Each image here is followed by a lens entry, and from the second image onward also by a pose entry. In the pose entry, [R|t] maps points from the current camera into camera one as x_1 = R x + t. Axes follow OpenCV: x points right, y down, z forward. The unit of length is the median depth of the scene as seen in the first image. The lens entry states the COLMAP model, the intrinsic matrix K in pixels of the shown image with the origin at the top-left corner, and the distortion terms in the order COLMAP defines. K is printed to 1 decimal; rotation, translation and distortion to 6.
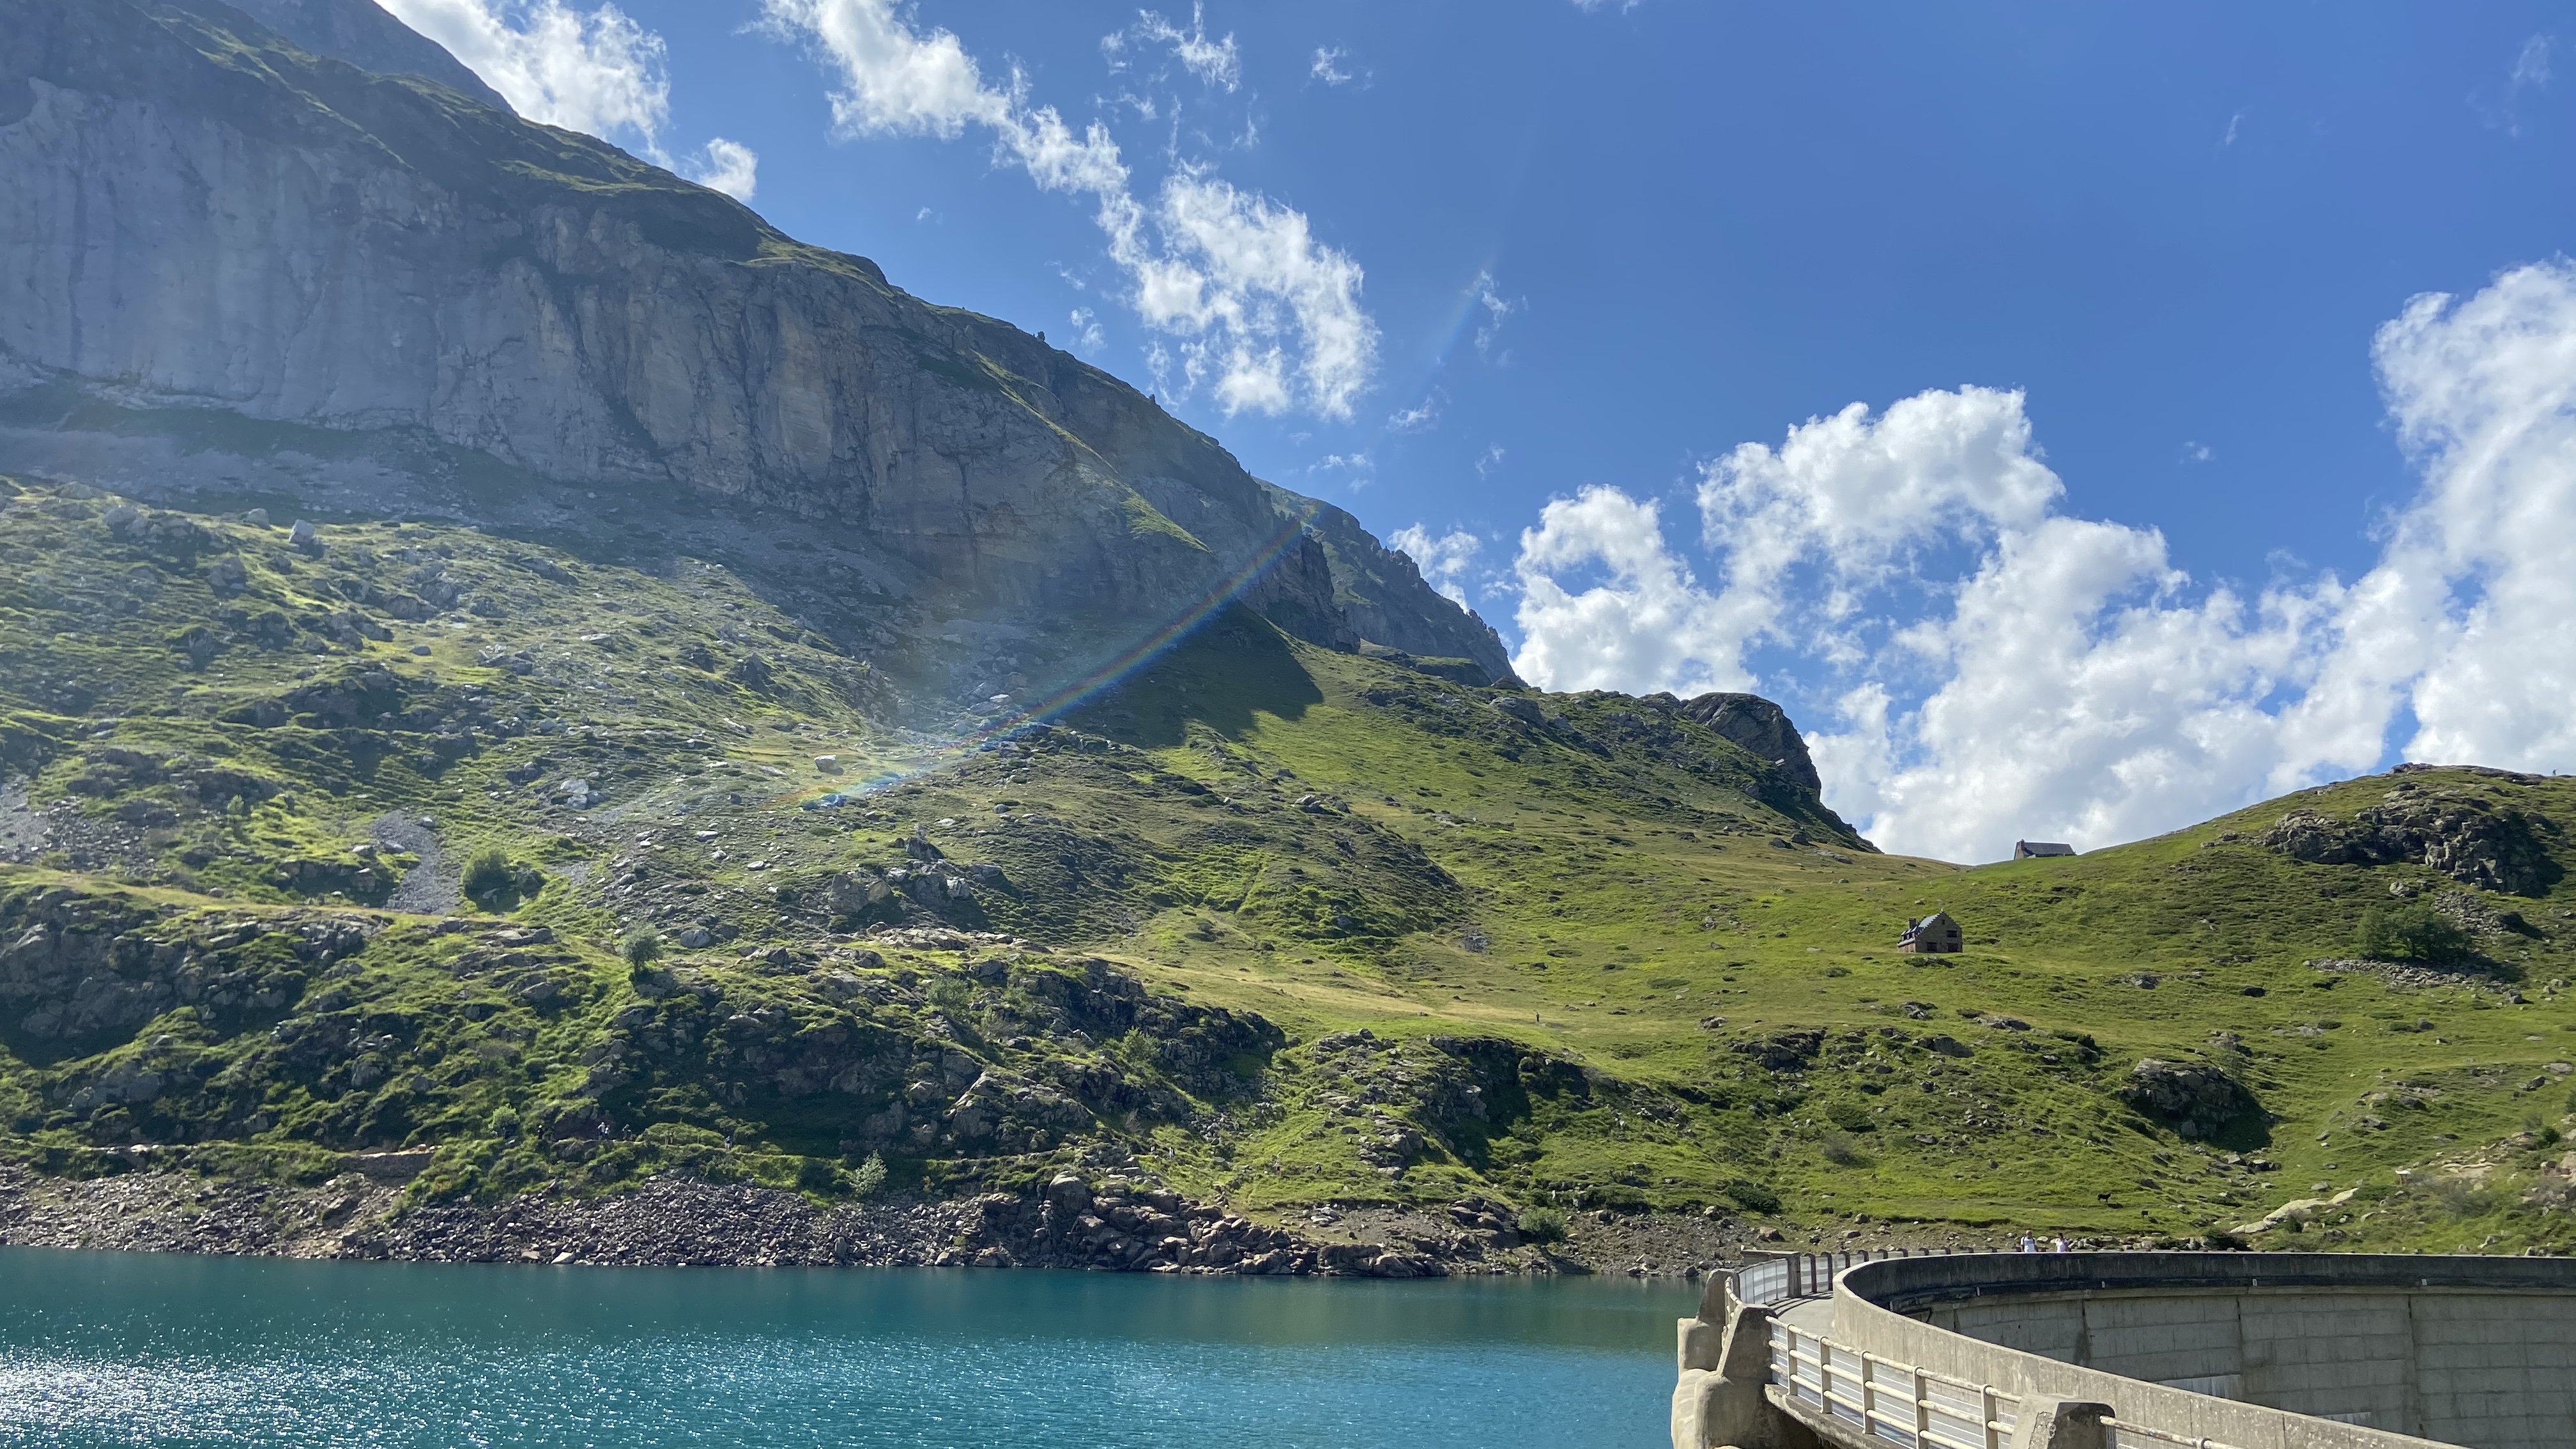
lens RADIAL K [[1968.4, 0, 1280.1], [0, 1968.4, 703.7], [0, 0, 1]] dist [0.129974, -0.152731]
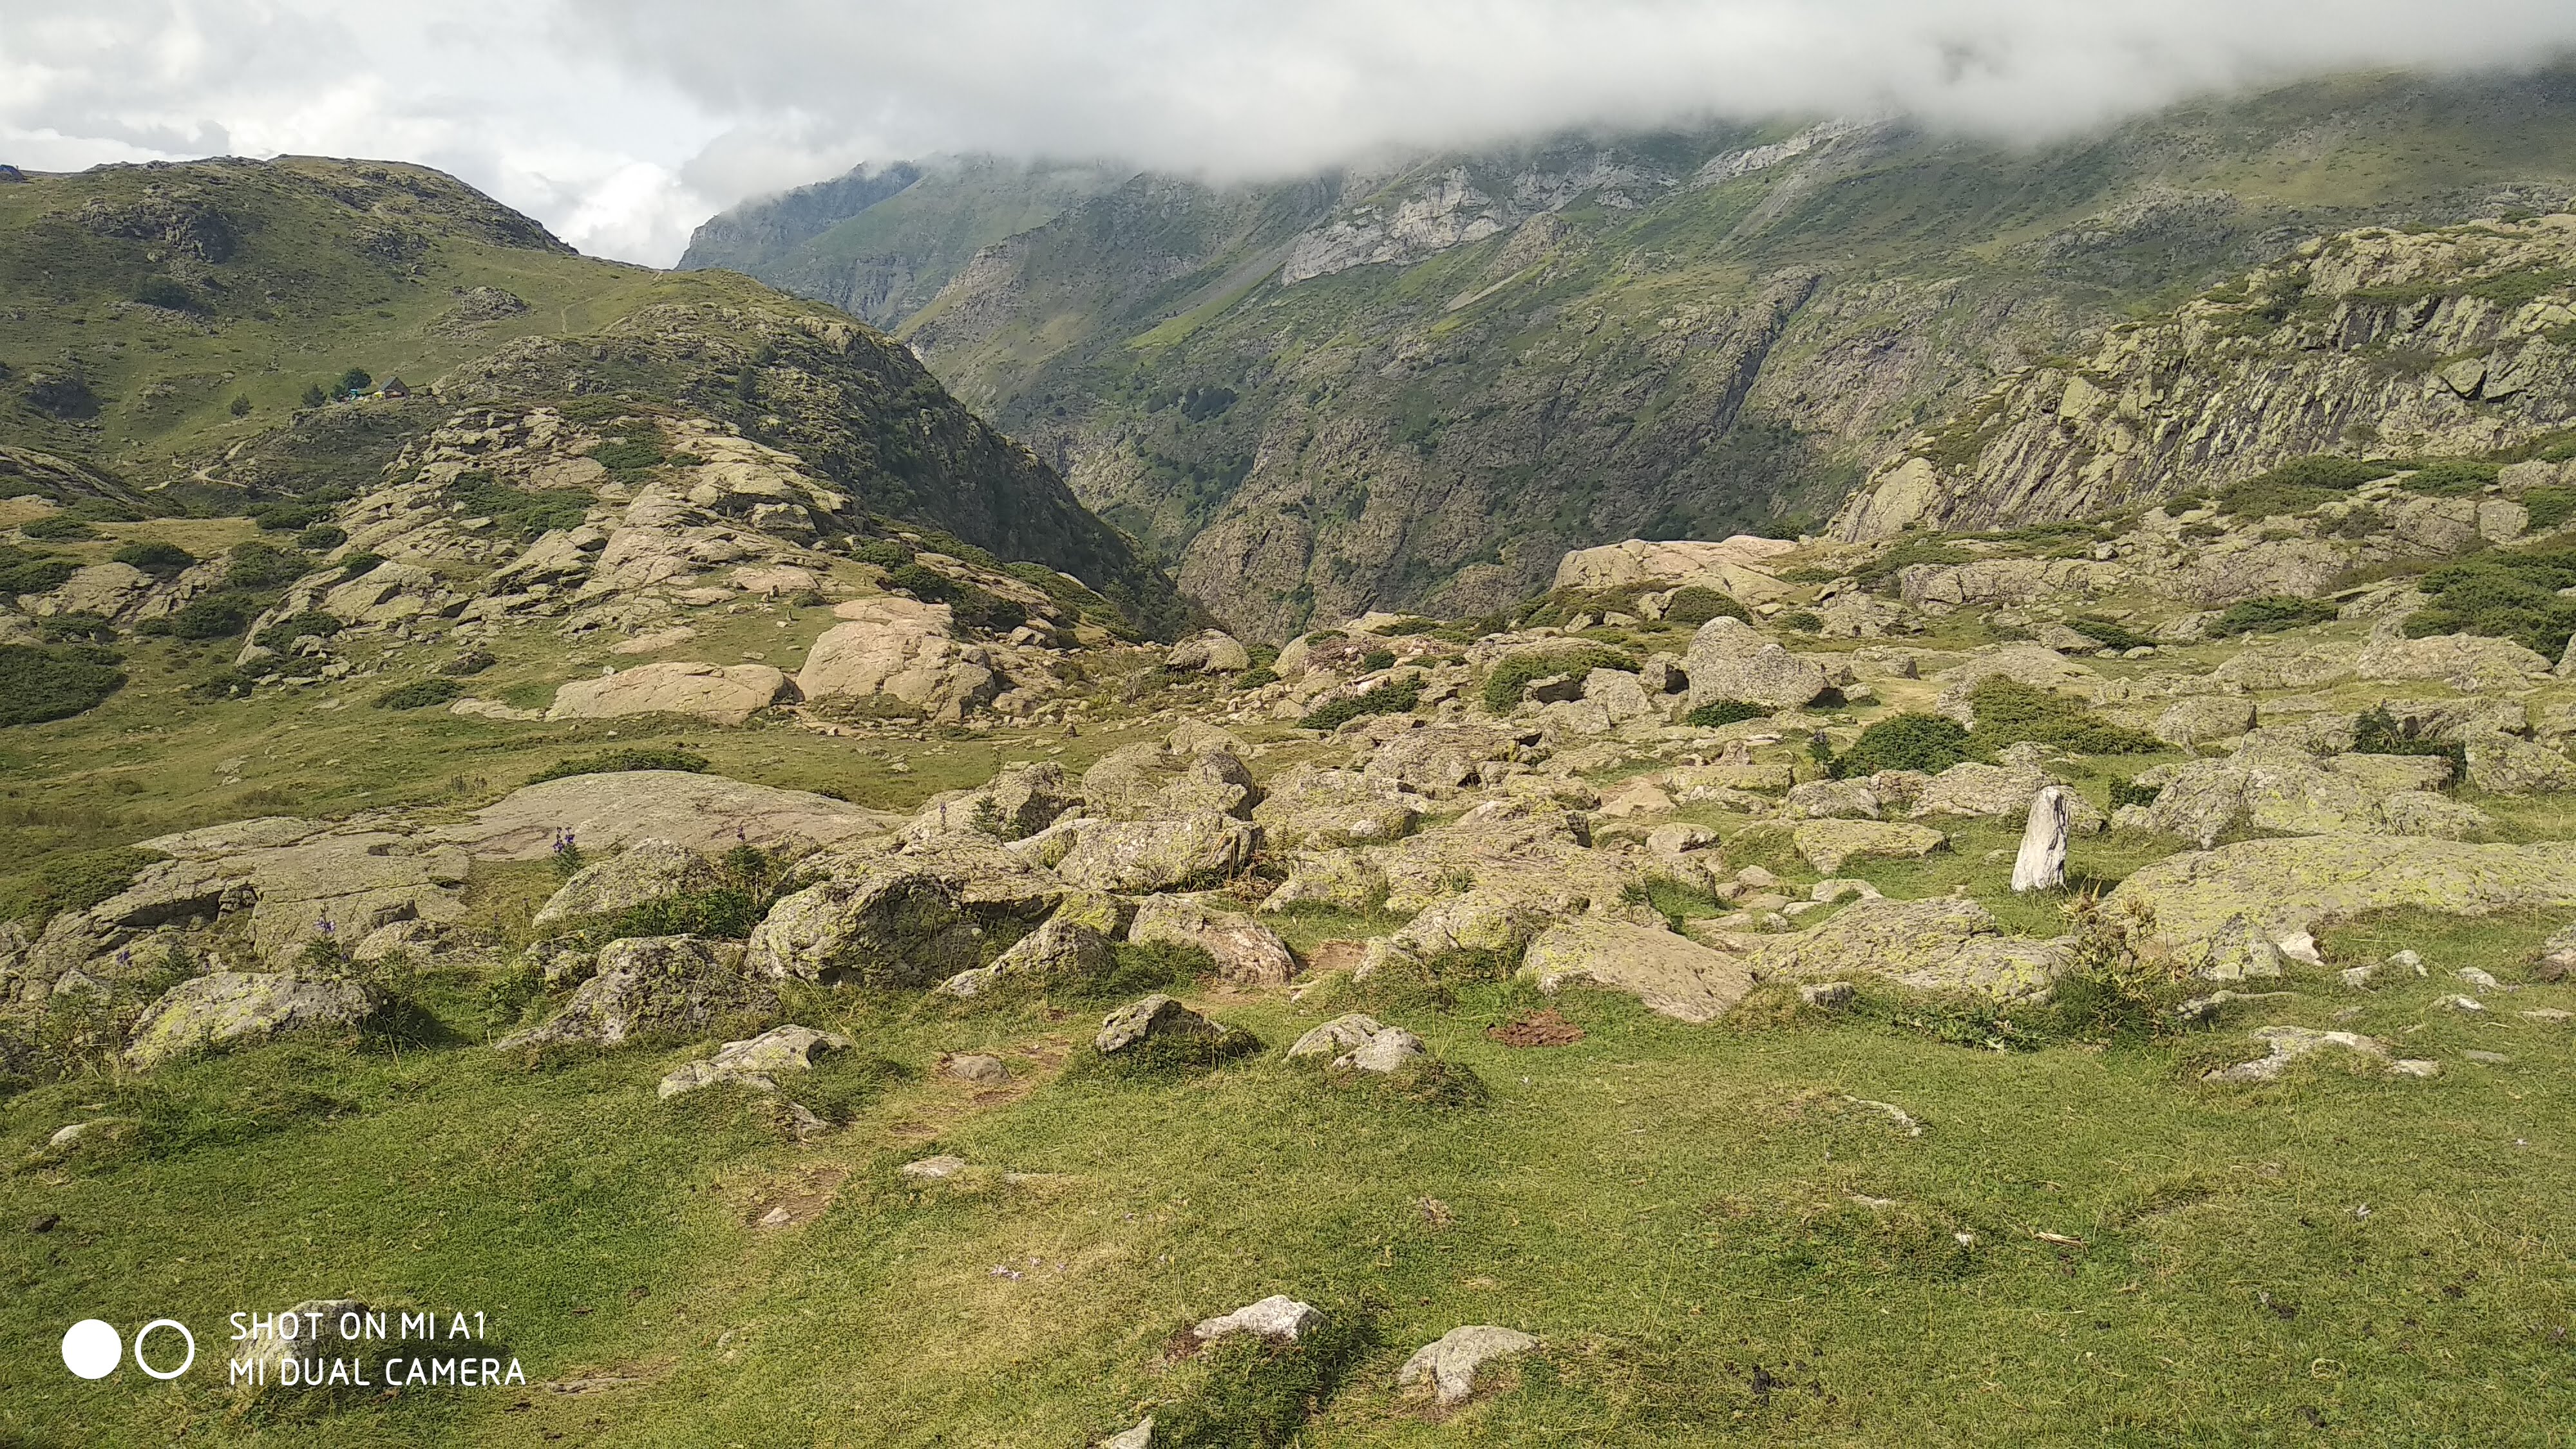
lens RADIAL K [[2043.1, 0, 1289.4], [0, 2043.1, 734.6], [0, 0, 1]] dist [-0.035826, -0.006625]
pose [[0.525222, -0.178347, 0.832066, -0.531989], [-0.195482, 0.926355, 0.321951, -0.314659], [-0.828208, -0.331750, 0.451679, -0.872558]]
